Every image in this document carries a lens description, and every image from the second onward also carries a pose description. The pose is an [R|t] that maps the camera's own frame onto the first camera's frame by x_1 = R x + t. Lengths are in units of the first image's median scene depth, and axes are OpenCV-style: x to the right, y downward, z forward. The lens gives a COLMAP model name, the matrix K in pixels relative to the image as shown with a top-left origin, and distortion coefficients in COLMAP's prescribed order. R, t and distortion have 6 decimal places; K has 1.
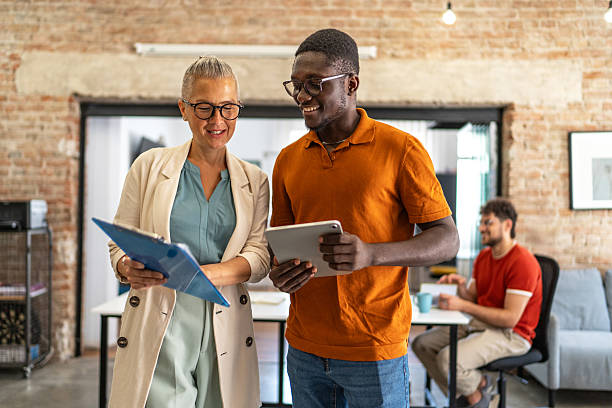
lens RADIAL K [[585.5, 0, 309.8], [0, 585.5, 202.1], [0, 0, 1]] dist [-0.007088, 0.018300]
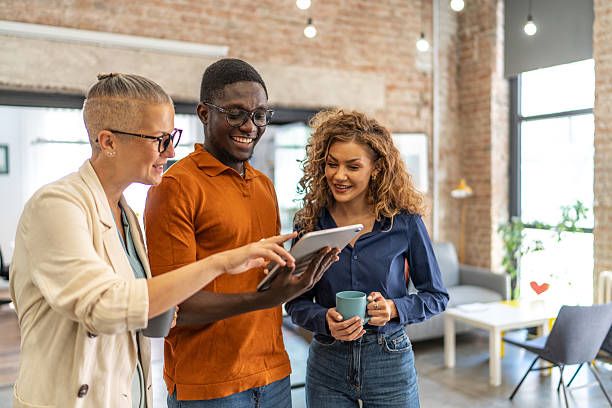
lens RADIAL K [[585.5, 0, 309.8], [0, 585.5, 202.1], [0, 0, 1]] dist [-0.007088, 0.018300]
pose [[0.855947, -0.039957, 0.515517, -0.299983], [0.030599, 0.999177, 0.026640, -0.016206], [-0.516157, -0.007028, 0.856465, 0.043524]]
